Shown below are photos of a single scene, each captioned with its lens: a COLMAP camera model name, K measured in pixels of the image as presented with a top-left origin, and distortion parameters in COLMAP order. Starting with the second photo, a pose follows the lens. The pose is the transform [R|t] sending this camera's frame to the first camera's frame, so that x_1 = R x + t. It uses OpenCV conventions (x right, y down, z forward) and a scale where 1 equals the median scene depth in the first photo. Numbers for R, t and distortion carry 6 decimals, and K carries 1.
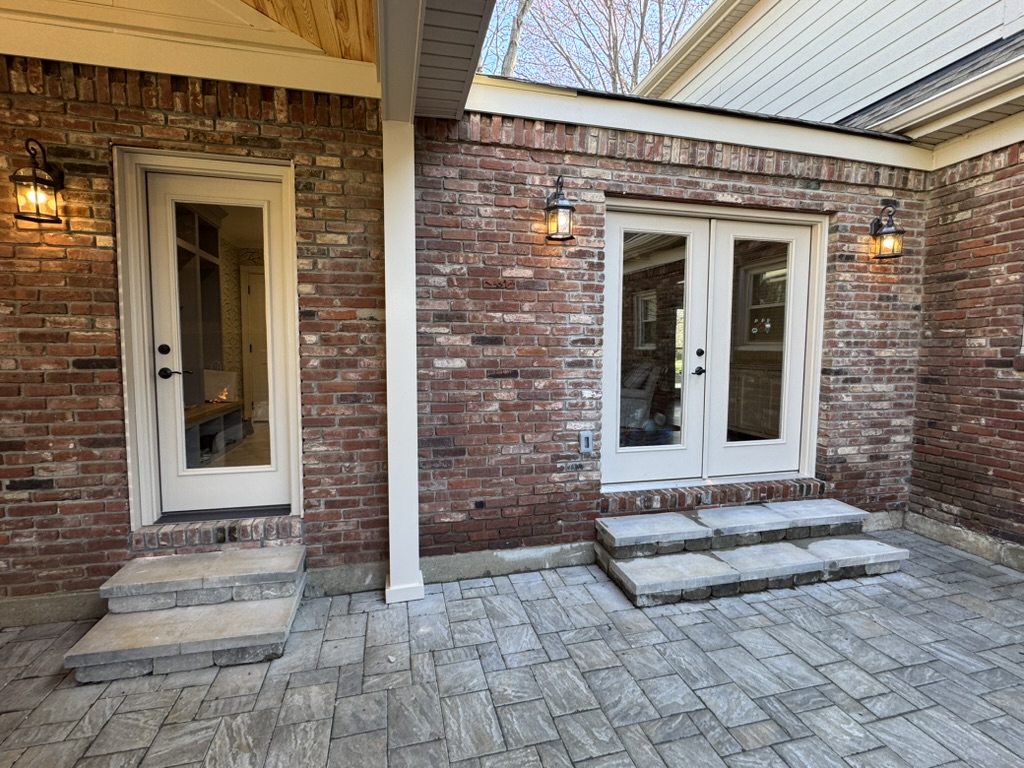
lens RADIAL K [[478.0, 0, 511.4], [0, 478.0, 384.4], [0, 0, 1]] dist [-0.002799, -0.000148]
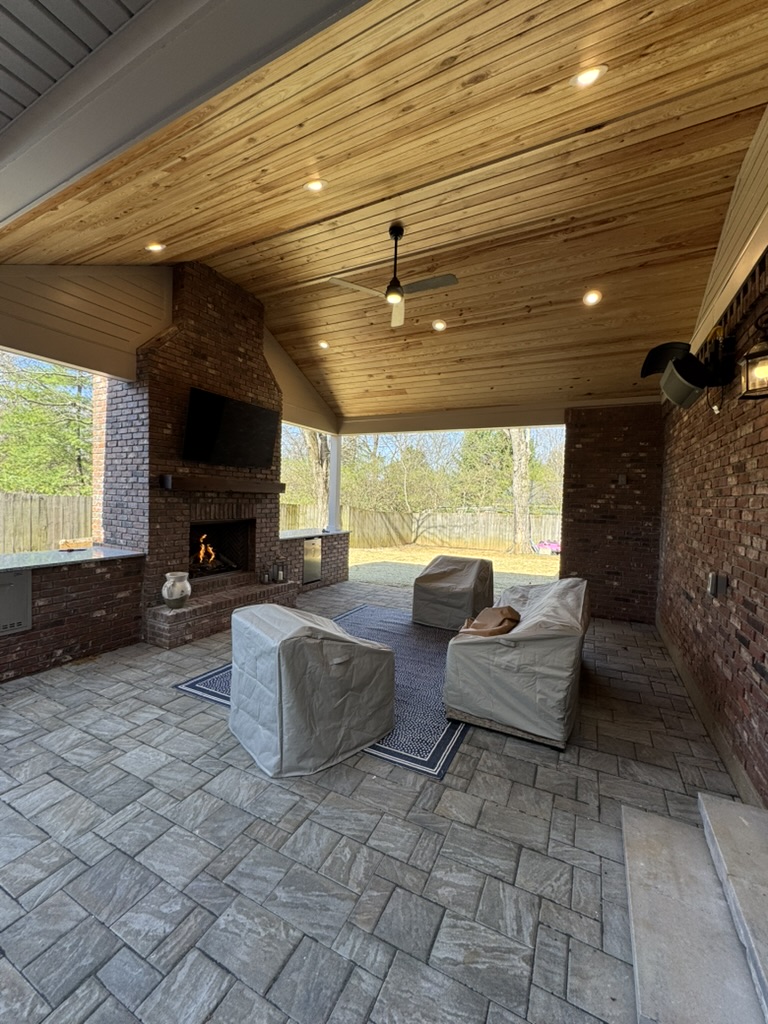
lens RADIAL K [[406.9, 0, 384.4], [0, 406.9, 511.9], [0, 0, 1]] dist [-0.003729, 0.000618]
pose [[-0.657472, 0.001779, -0.753477, 0.089830], [-0.088668, 0.992866, 0.079715, -0.091736], [0.748244, 0.119219, -0.652624, 0.805896]]
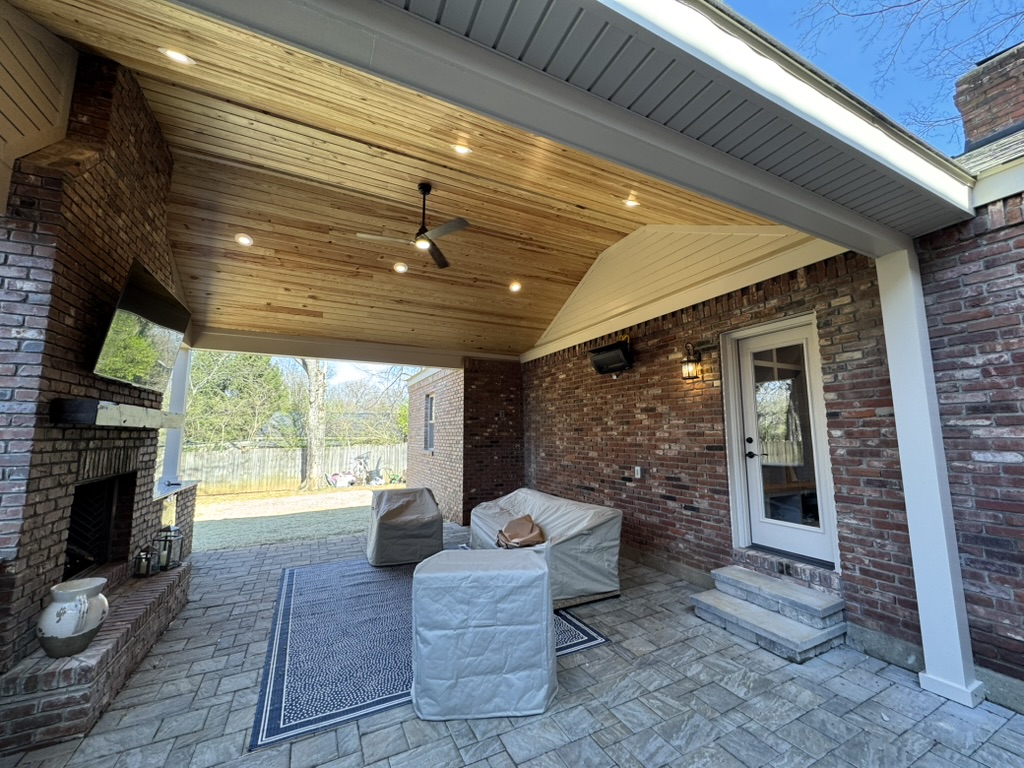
lens RADIAL K [[406.9, 0, 511.6], [0, 406.9, 383.5], [0, 0, 1]] dist [-0.003729, 0.000618]
pose [[0.210198, -0.127439, -0.969317, 0.478805], [-0.067964, 0.987165, -0.144523, -0.007645], [0.975294, 0.096257, 0.198839, -0.107922]]
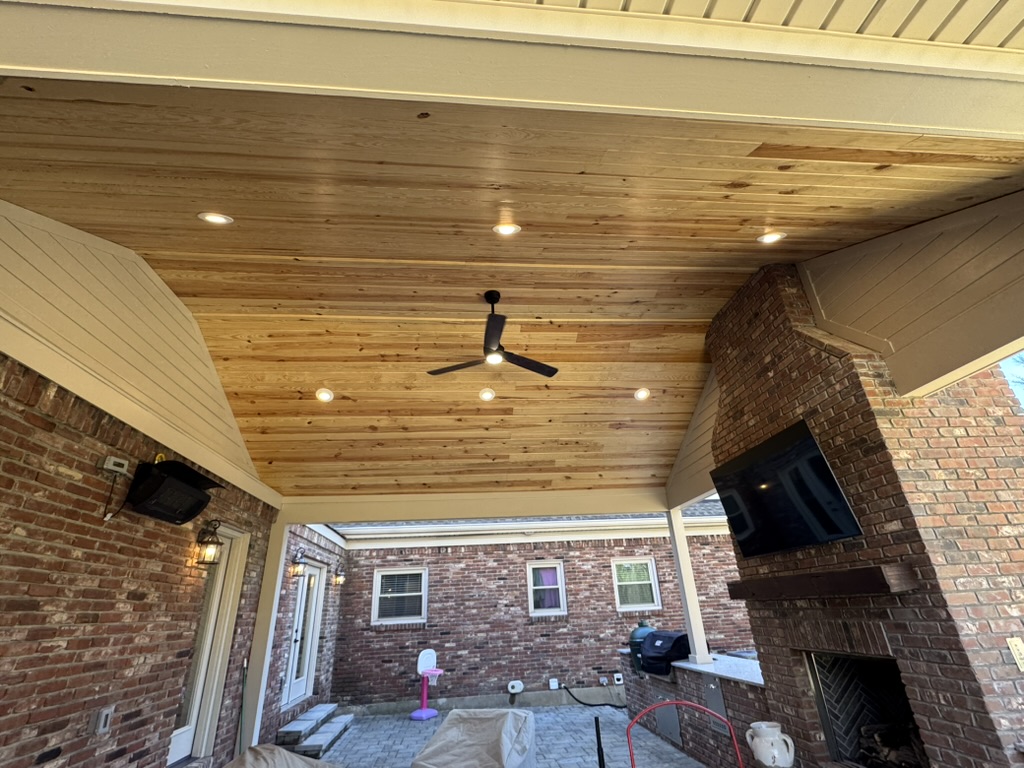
lens RADIAL K [[478.0, 0, 511.4], [0, 478.0, 384.4], [0, 0, 1]] dist [-0.002799, -0.000148]
pose [[0.138507, 0.412525, 0.900355, -2.246861], [0.119768, 0.895468, -0.428710, -0.031096], [-0.983093, 0.167213, 0.074622, -0.321224]]
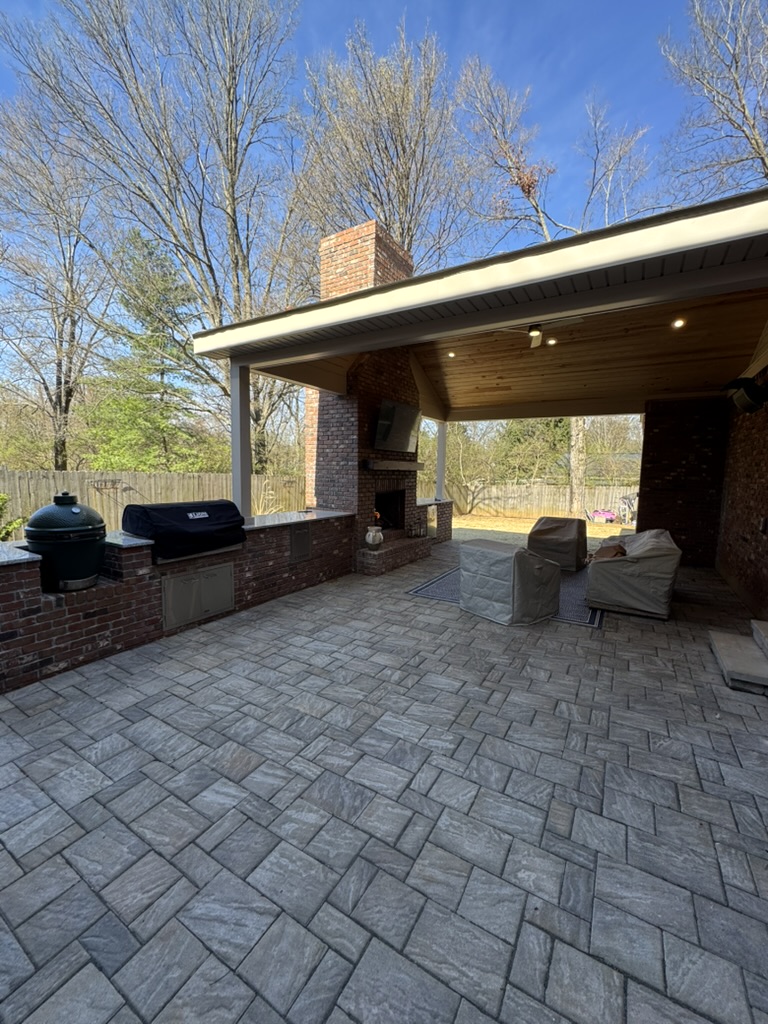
lens RADIAL K [[406.9, 0, 384.4], [0, 406.9, 511.9], [0, 0, 1]] dist [-0.003729, 0.000618]
pose [[-0.710830, 0.054328, -0.701263, 0.988306], [-0.072697, 0.985998, 0.150076, -0.094158], [0.699597, 0.157658, -0.696928, 0.840770]]
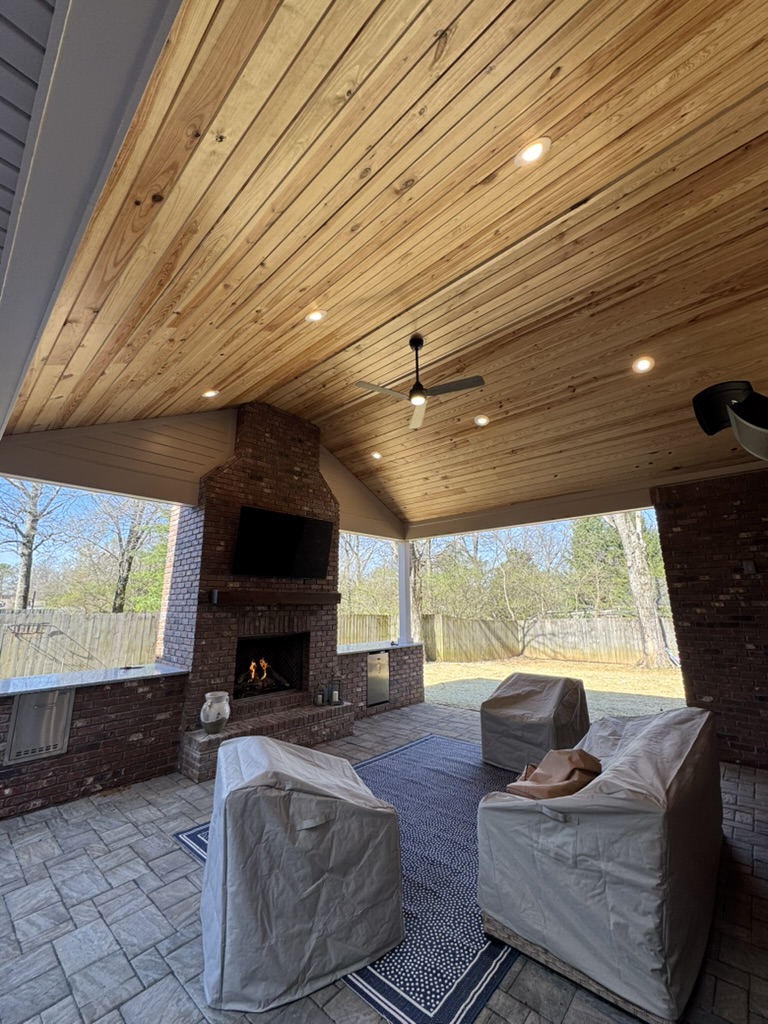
lens RADIAL K [[406.9, 0, 384.4], [0, 406.9, 511.9], [0, 0, 1]] dist [-0.003729, 0.000618]
pose [[-0.831254, -0.121658, -0.542417, -0.177851], [-0.035960, 0.985483, -0.165923, -0.096038], [0.554729, -0.118419, -0.823561, 0.878577]]
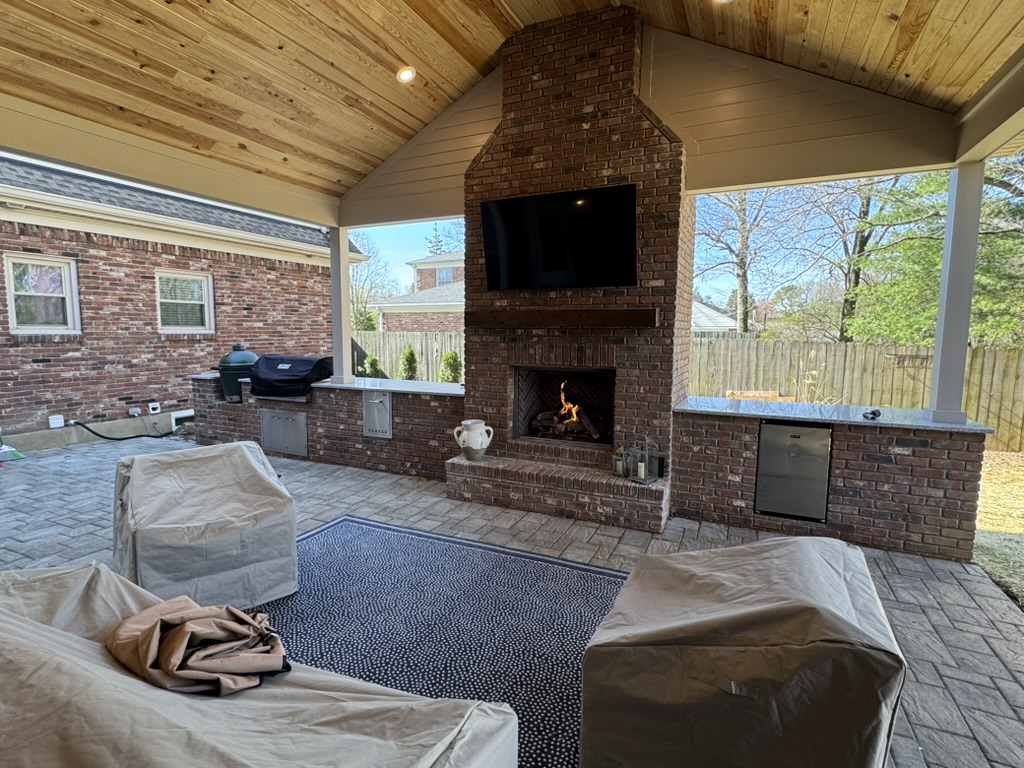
lens RADIAL K [[514.9, 0, 512.0], [0, 514.9, 384.0], [0, 0, 1]] dist [-0.002169, -0.000442]
pose [[-0.780483, -0.074002, 0.620782, -1.721657], [0.036818, 0.985805, 0.163805, -0.070097], [-0.624092, 0.150703, -0.766680, 0.467329]]
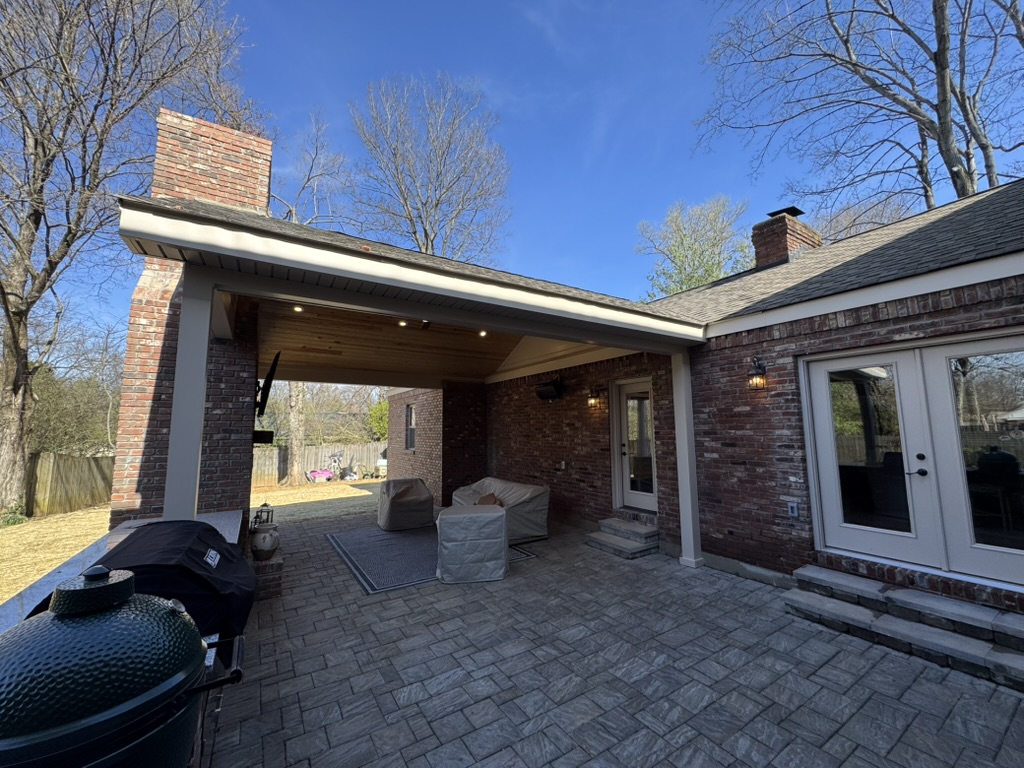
lens RADIAL K [[406.9, 0, 511.6], [0, 406.9, 383.5], [0, 0, 1]] dist [-0.003729, 0.000618]
pose [[0.310966, -0.114621, -0.943484, 1.331973], [-0.060651, 0.988285, -0.140054, -0.055012], [0.948484, 0.100775, 0.300371, -0.379443]]
